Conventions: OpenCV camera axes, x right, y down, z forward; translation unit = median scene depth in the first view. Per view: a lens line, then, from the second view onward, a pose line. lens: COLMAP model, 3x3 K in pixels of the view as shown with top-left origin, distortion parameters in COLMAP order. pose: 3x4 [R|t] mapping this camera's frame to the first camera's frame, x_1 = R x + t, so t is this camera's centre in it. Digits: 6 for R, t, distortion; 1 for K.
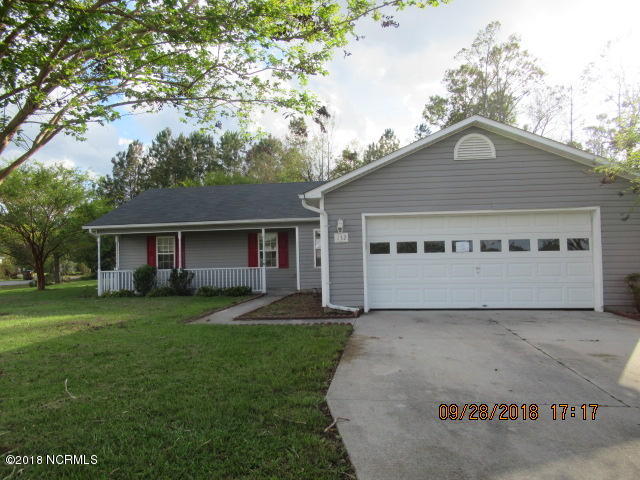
lens RADIAL K [[485.0, 0, 355.7], [0, 485.0, 253.3], [0, 0, 1]] dist [-0.012918, -0.004958]
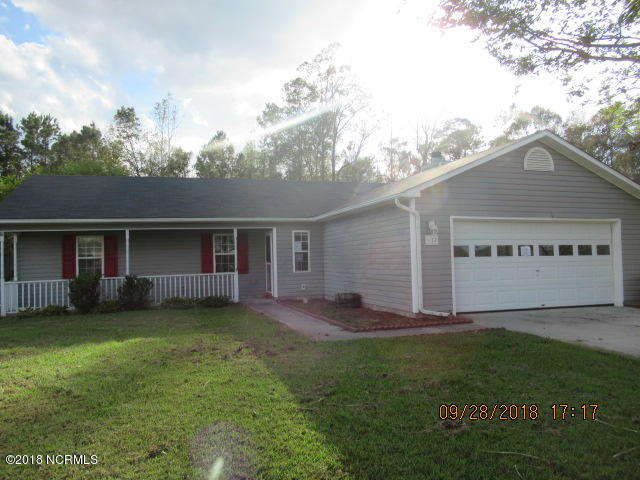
lens RADIAL K [[485.0, 0, 320.3], [0, 485.0, 242.1], [0, 0, 1]] dist [-0.012918, -0.004958]
pose [[0.907578, 0.018755, 0.419464, -0.636170], [-0.002348, 0.999213, -0.039596, 0.010474], [-0.419877, 0.034951, 0.906908, 0.216474]]
